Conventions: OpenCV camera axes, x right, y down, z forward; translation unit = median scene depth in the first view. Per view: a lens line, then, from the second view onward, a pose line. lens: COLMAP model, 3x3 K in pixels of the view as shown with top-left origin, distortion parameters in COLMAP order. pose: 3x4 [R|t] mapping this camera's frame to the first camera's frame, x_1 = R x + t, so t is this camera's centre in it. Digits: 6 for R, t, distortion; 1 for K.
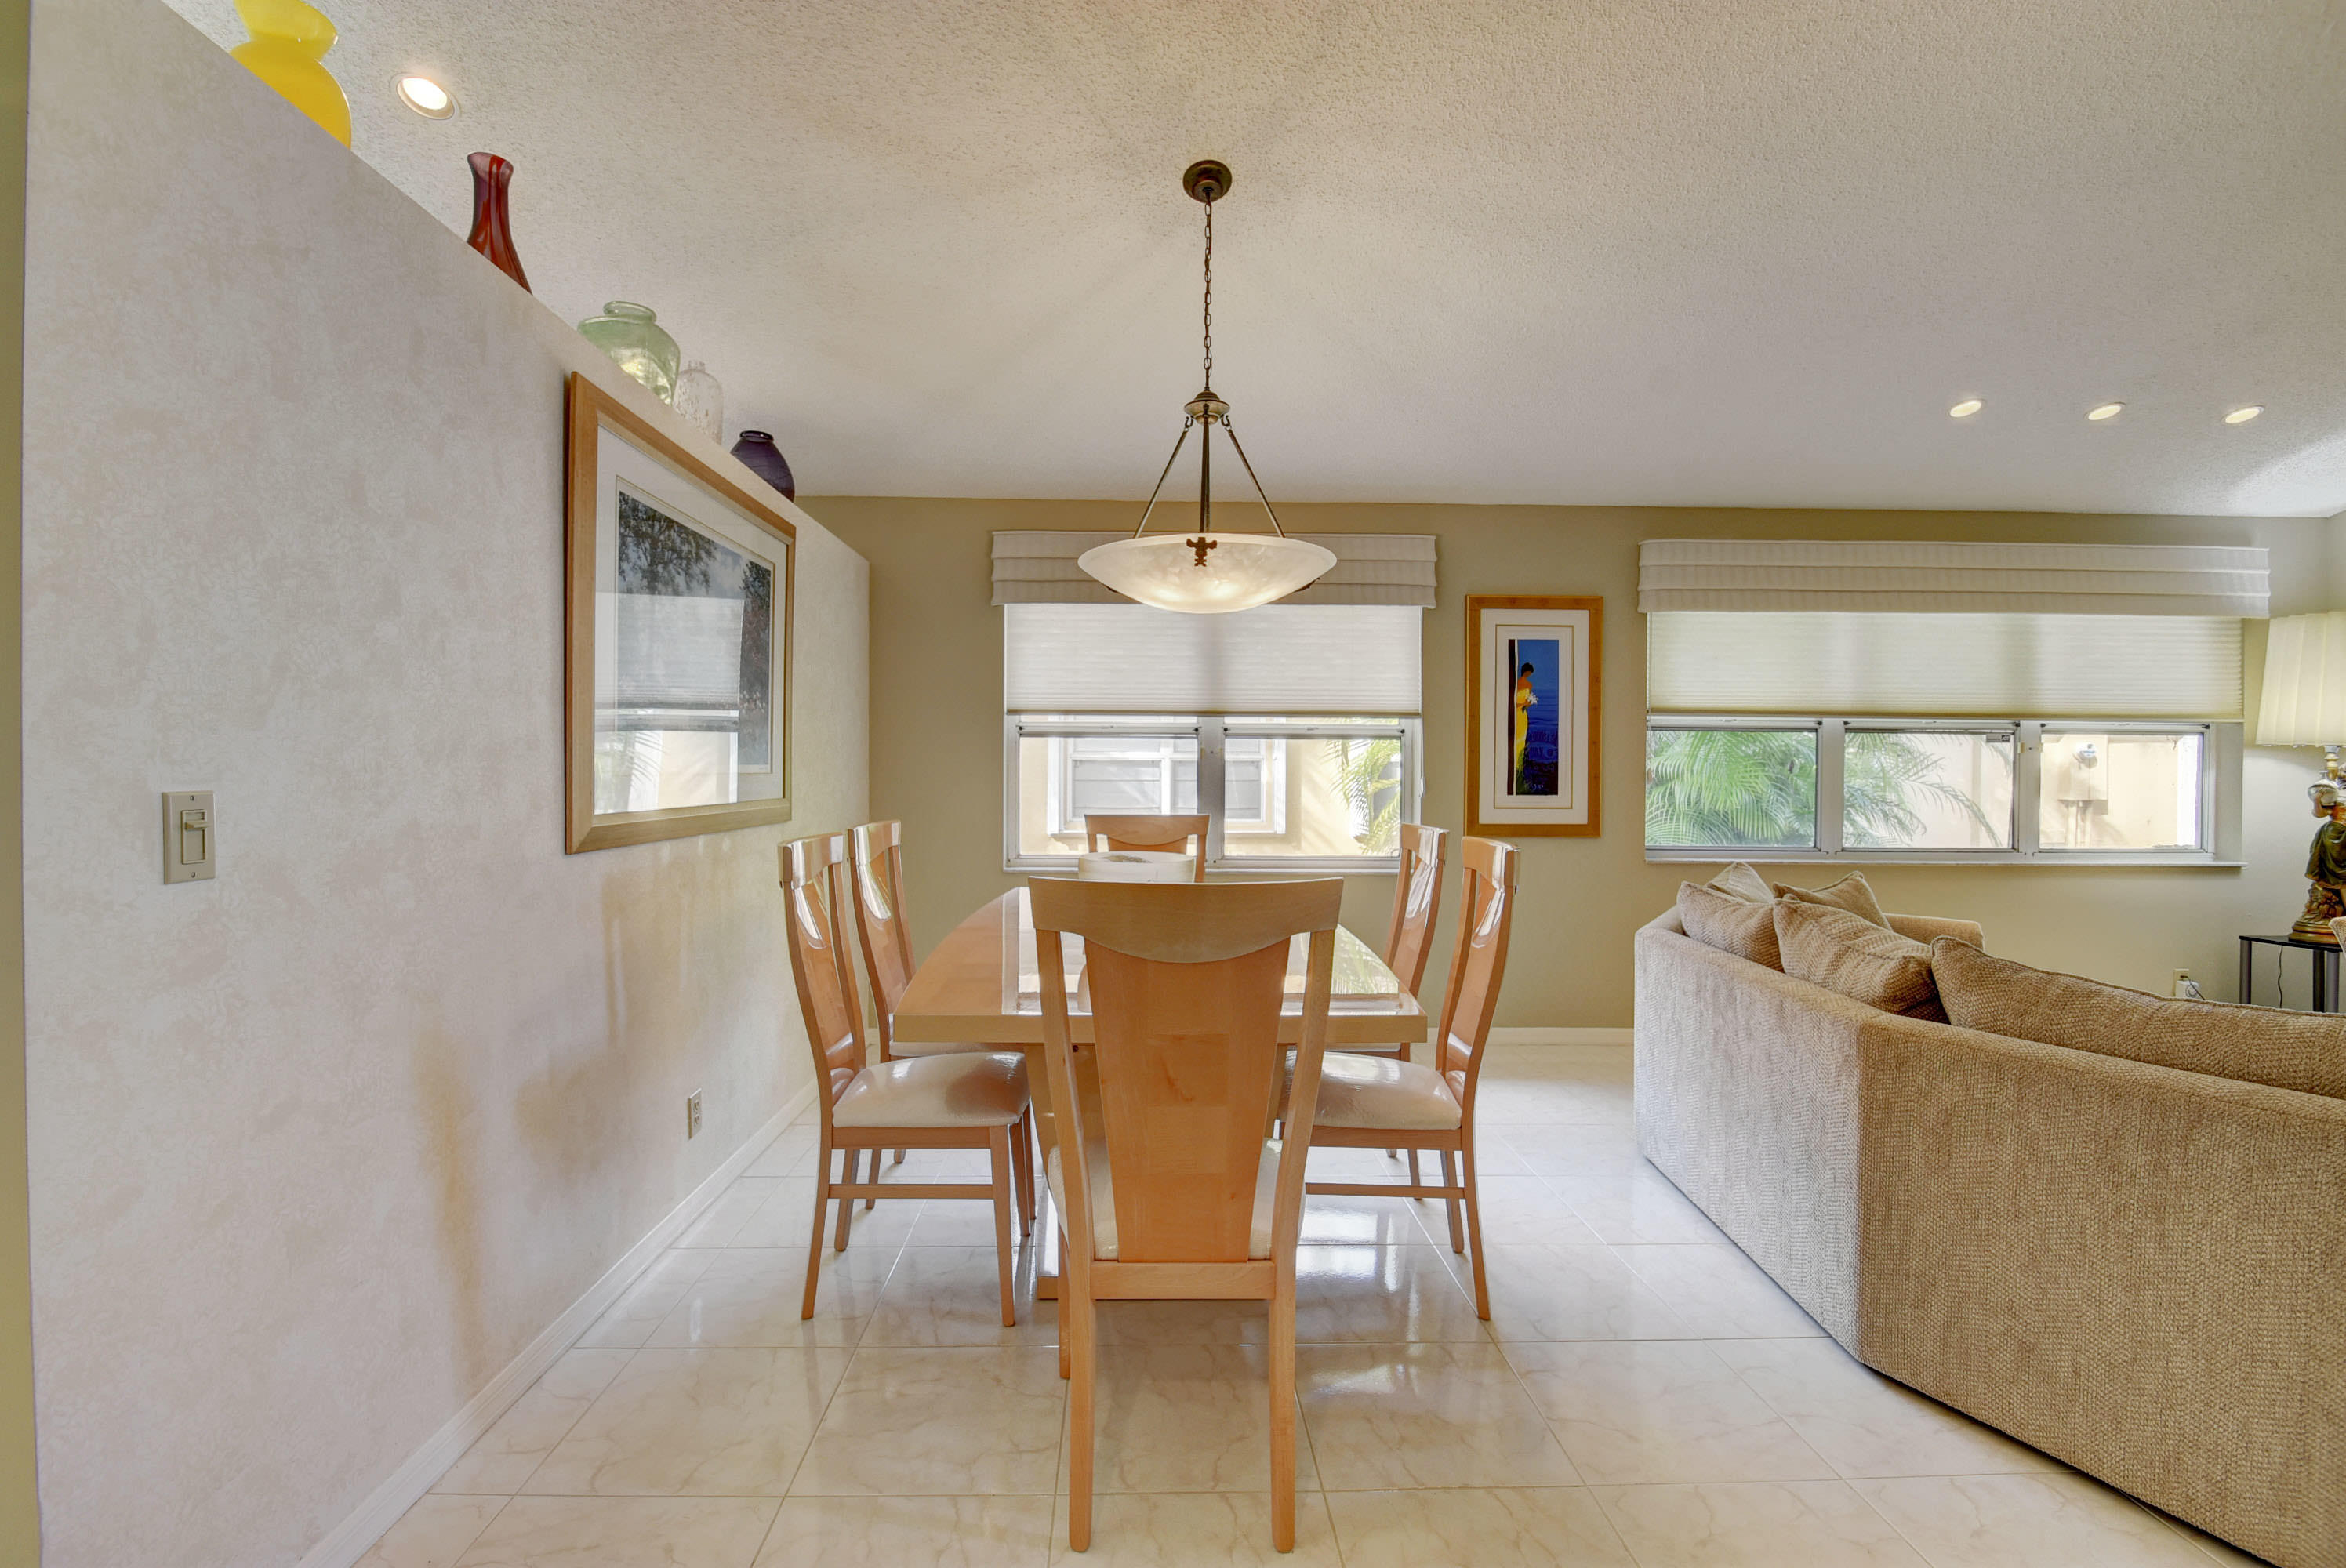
lens RADIAL K [[1032.1, 0, 1157.6], [0, 1032.1, 776.9], [0, 0, 1]] dist [0.001049, -0.008876]
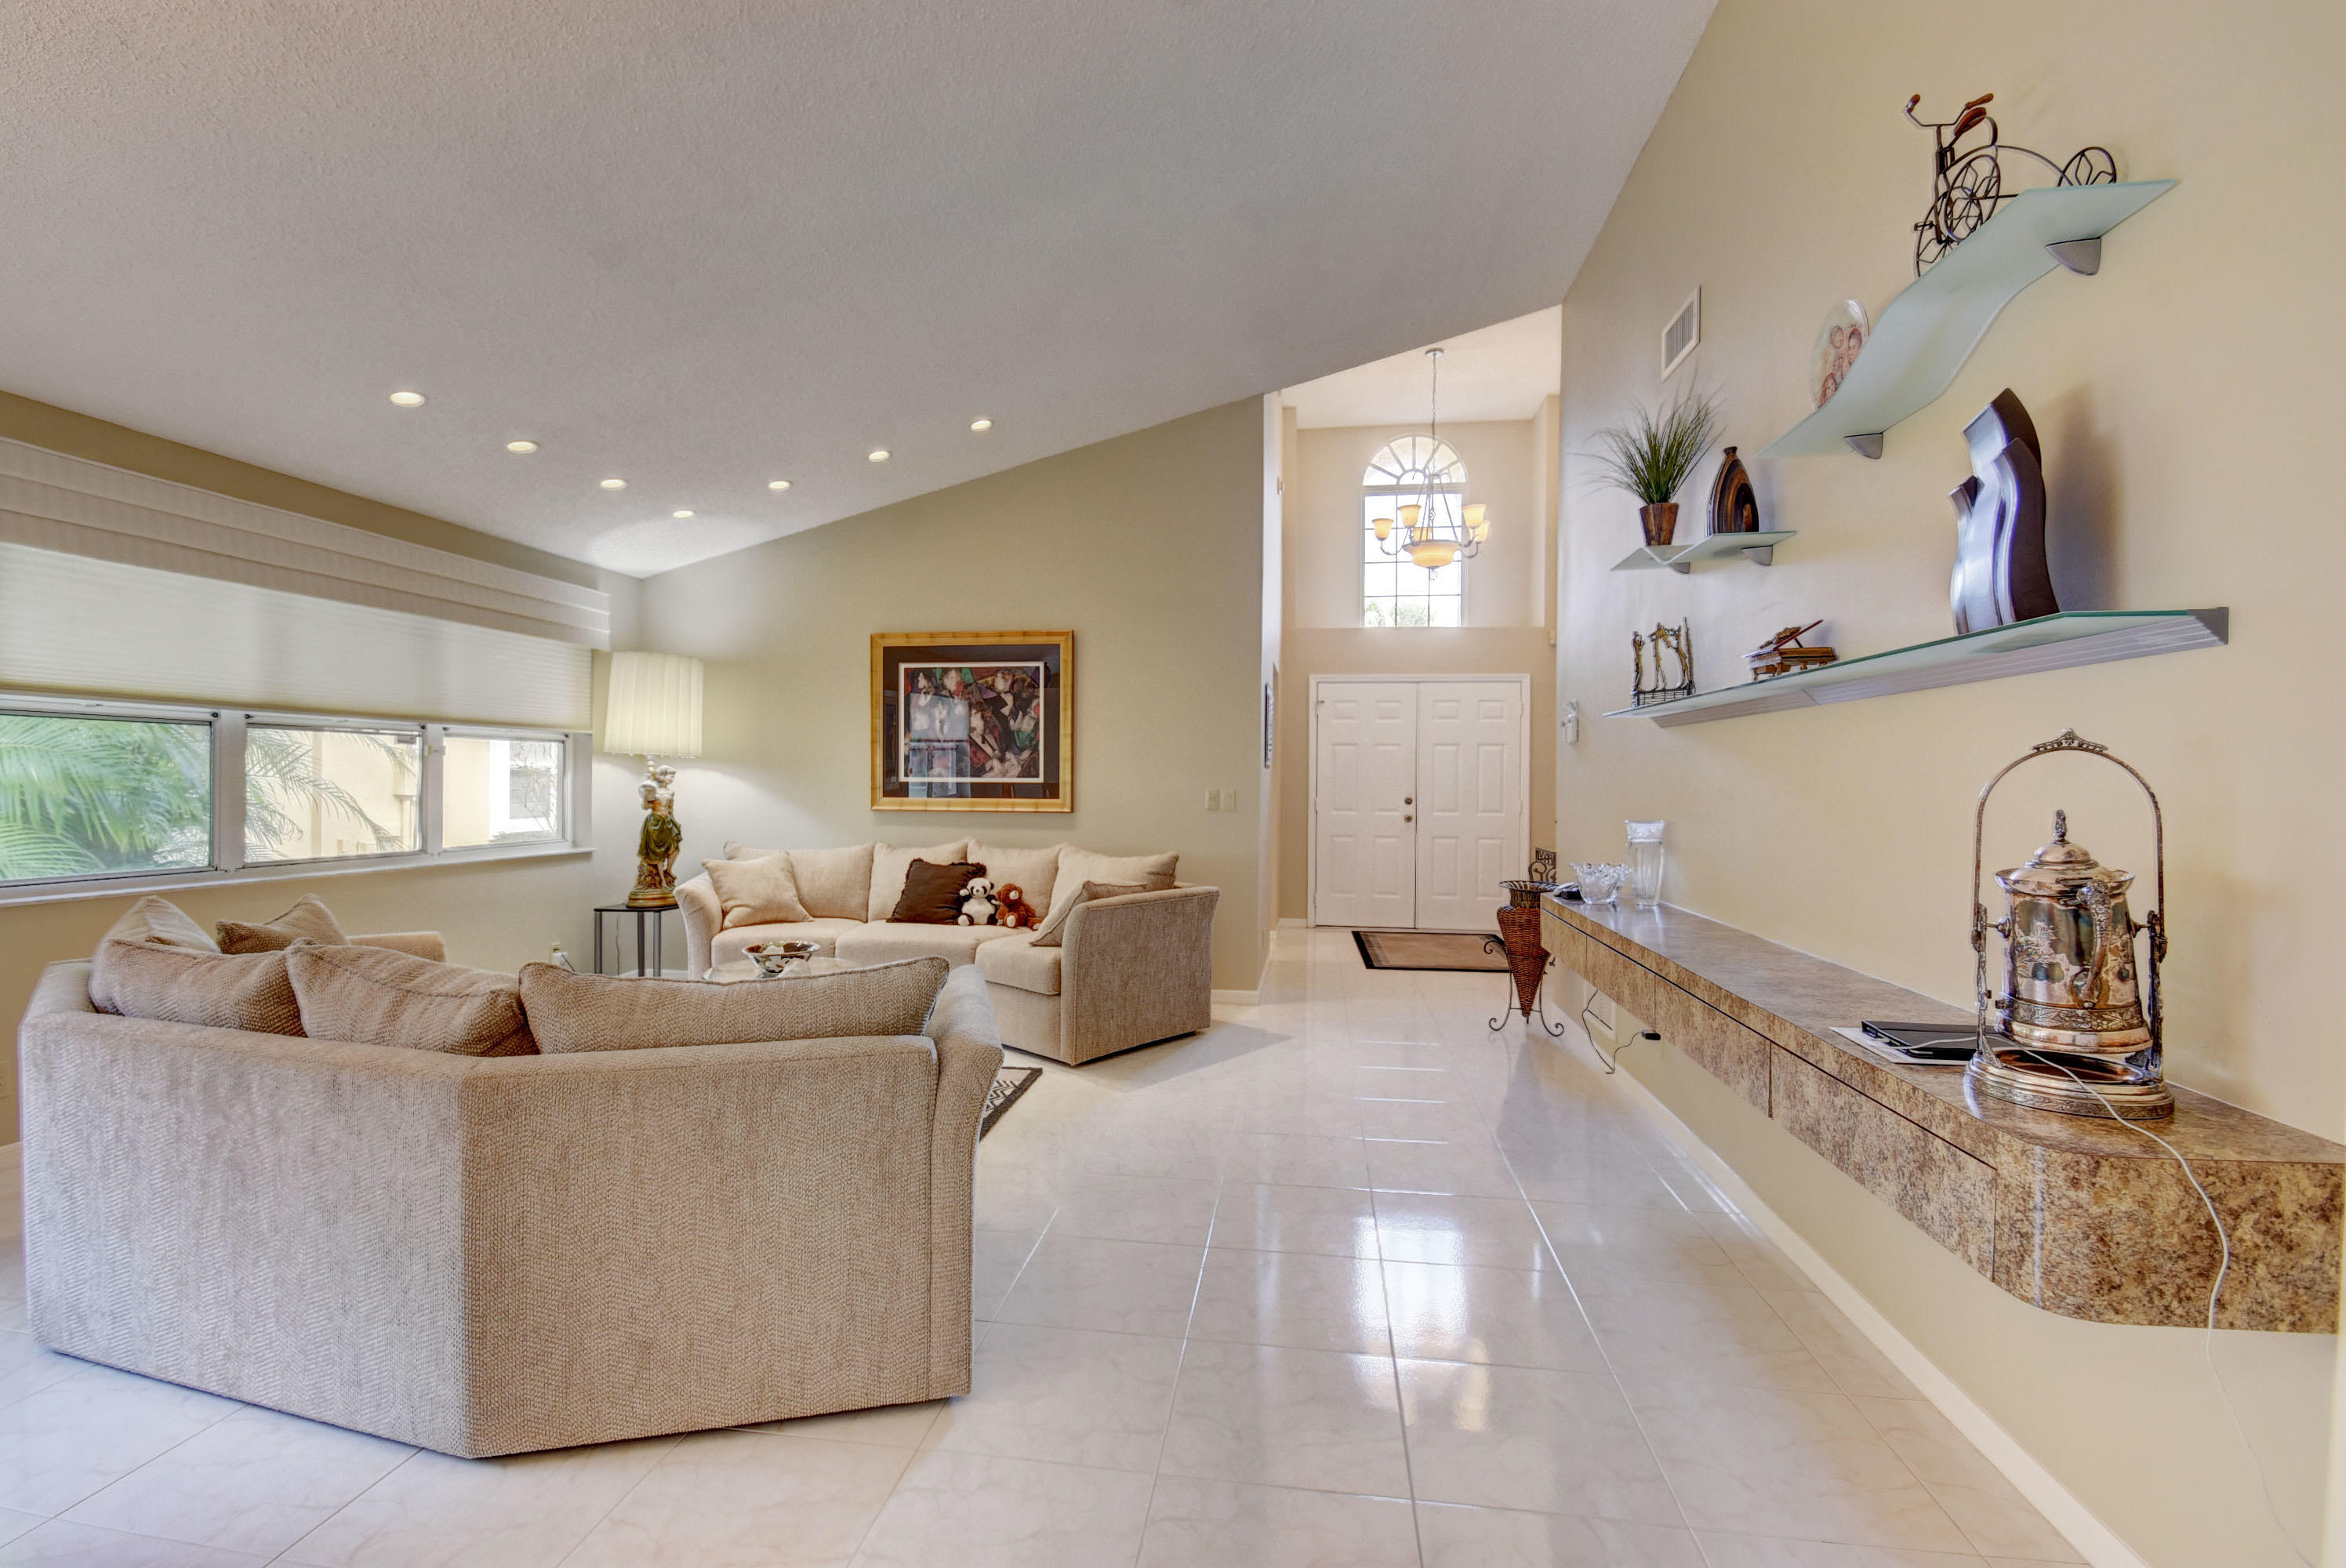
lens RADIAL K [[1032.1, 0, 1178.8], [0, 1032.1, 783.6], [0, 0, 1]] dist [0.001049, -0.008876]
pose [[0.182700, -0.007829, 0.983137, -0.026972], [-0.004793, 0.999949, 0.008854, -0.008871], [-0.983157, -0.006330, 0.182654, 0.096738]]
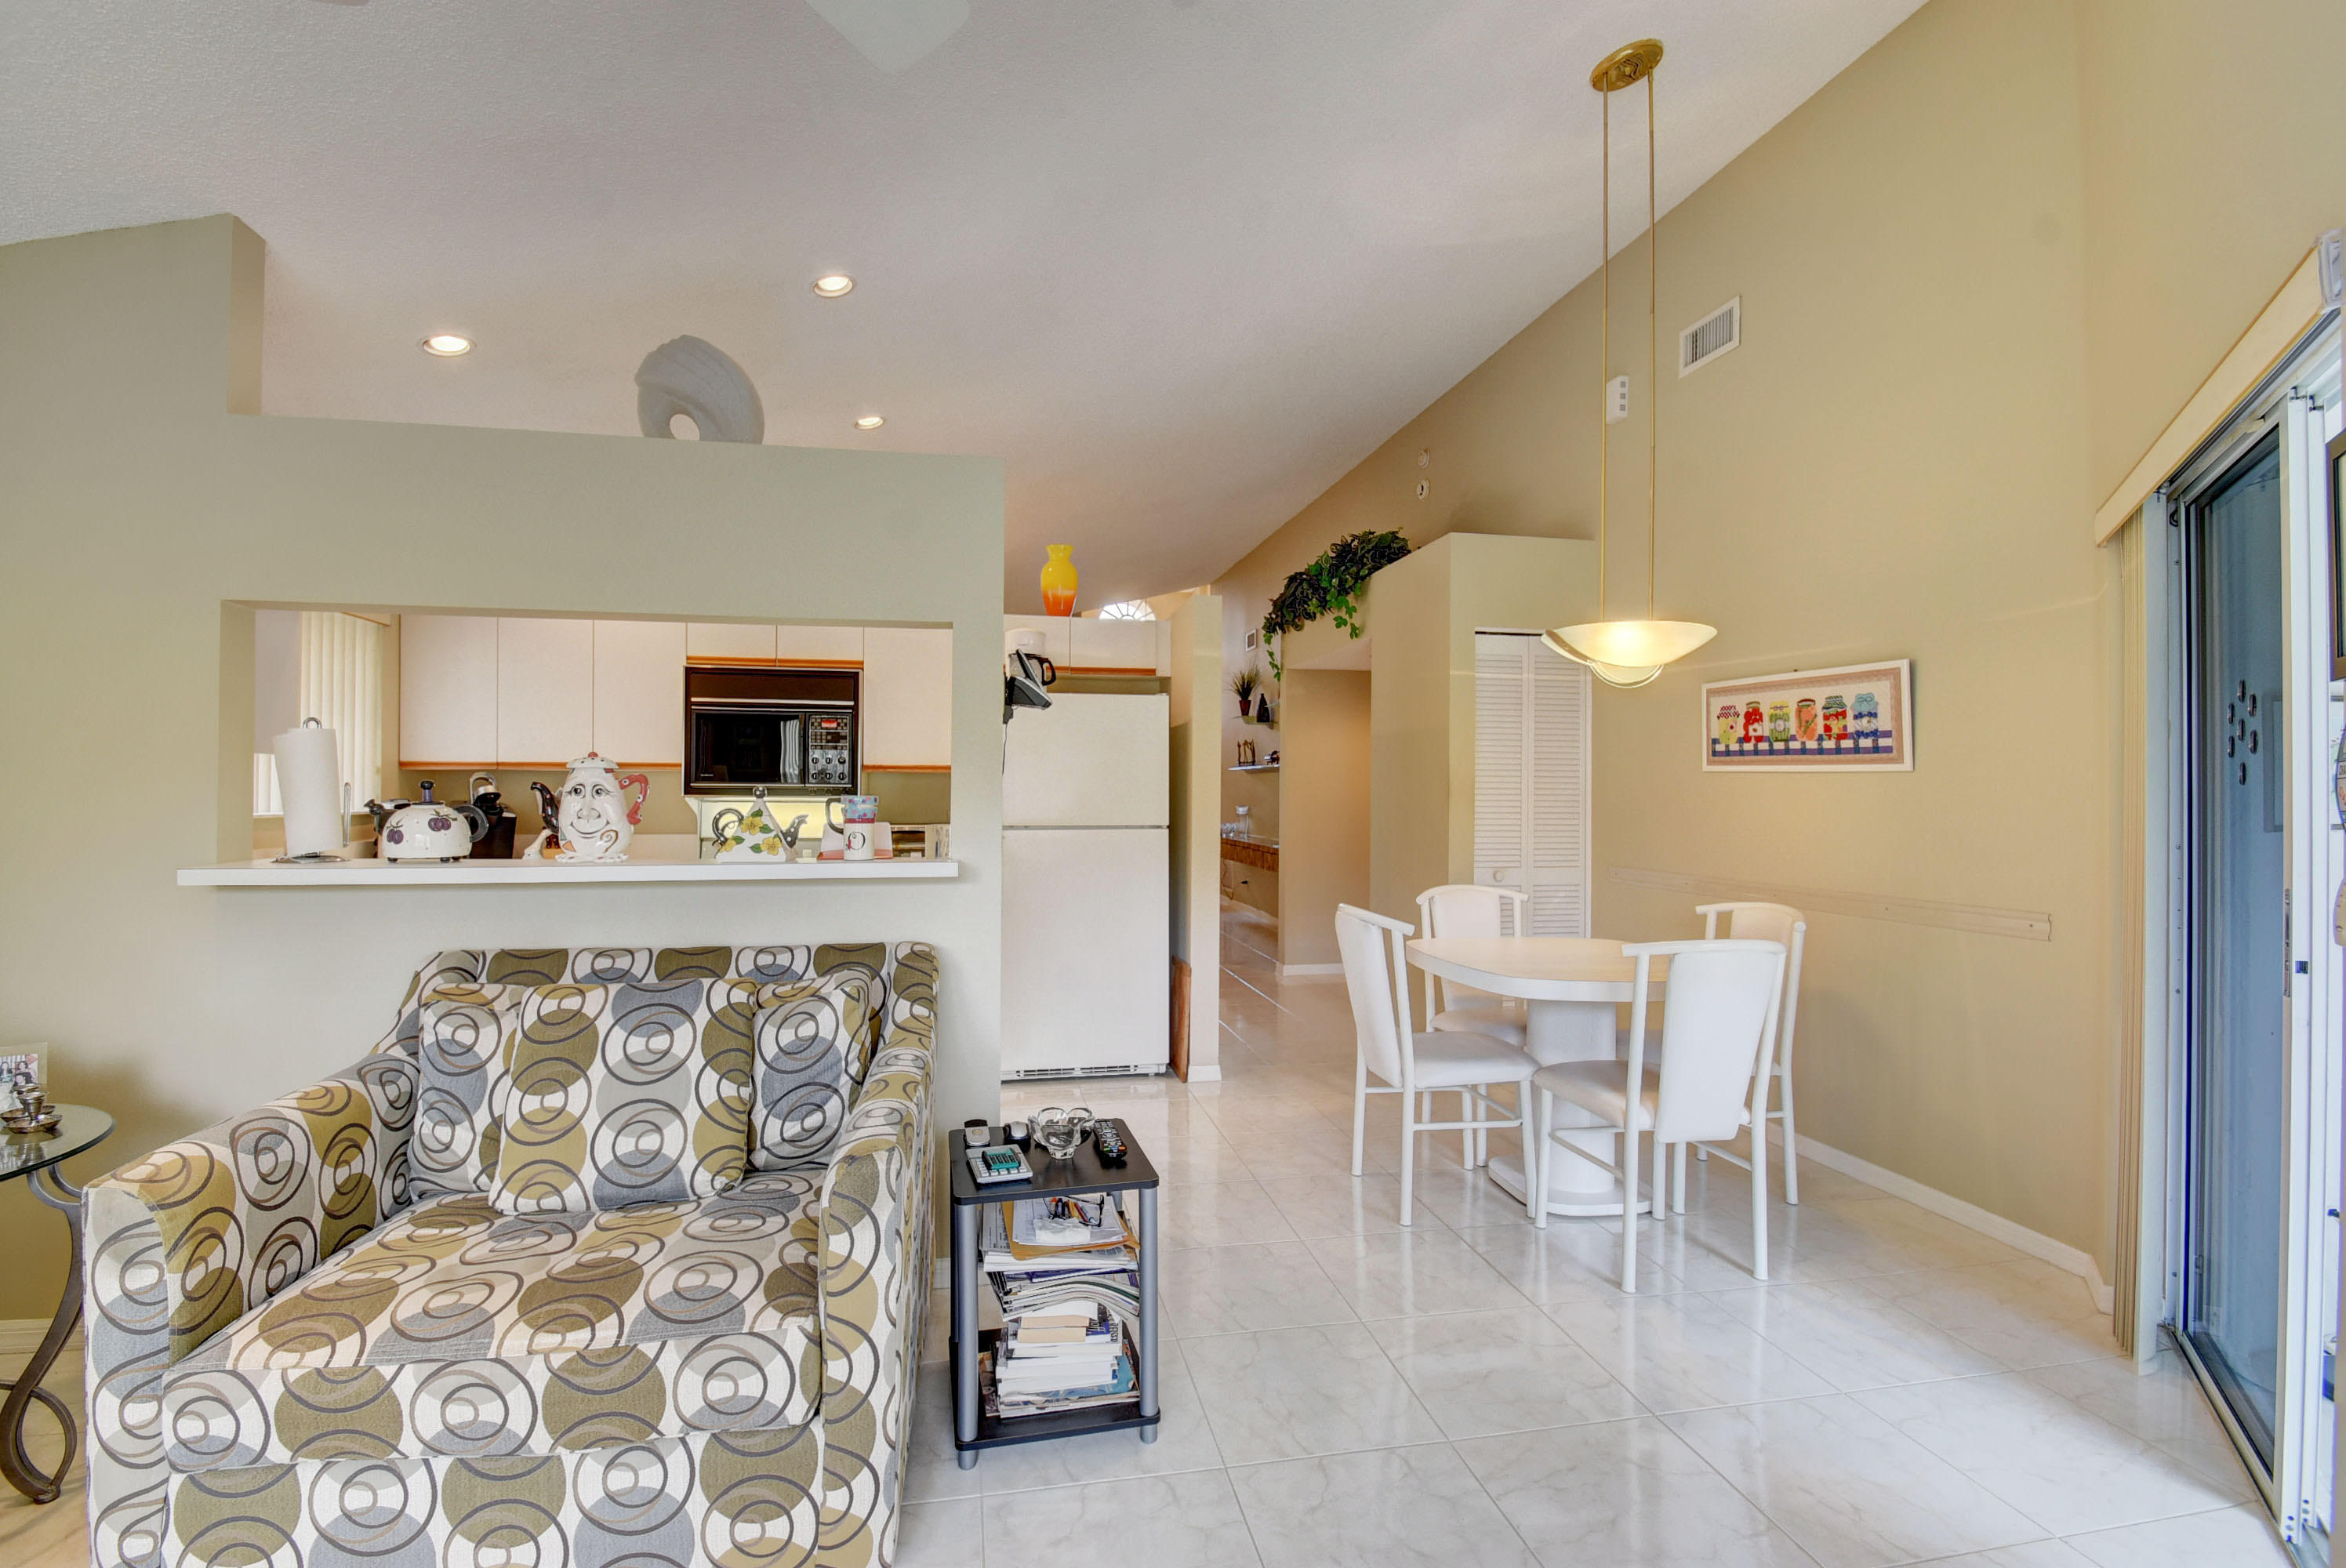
lens RADIAL K [[1032.1, 0, 1173.8], [0, 1032.1, 787.9], [0, 0, 1]] dist [0.001049, -0.008876]
pose [[-0.161548, -0.001371, 0.986864, -1.113618], [-0.003832, 0.999992, 0.000762, -0.013376], [-0.986857, -0.003659, -0.161552, 0.339507]]
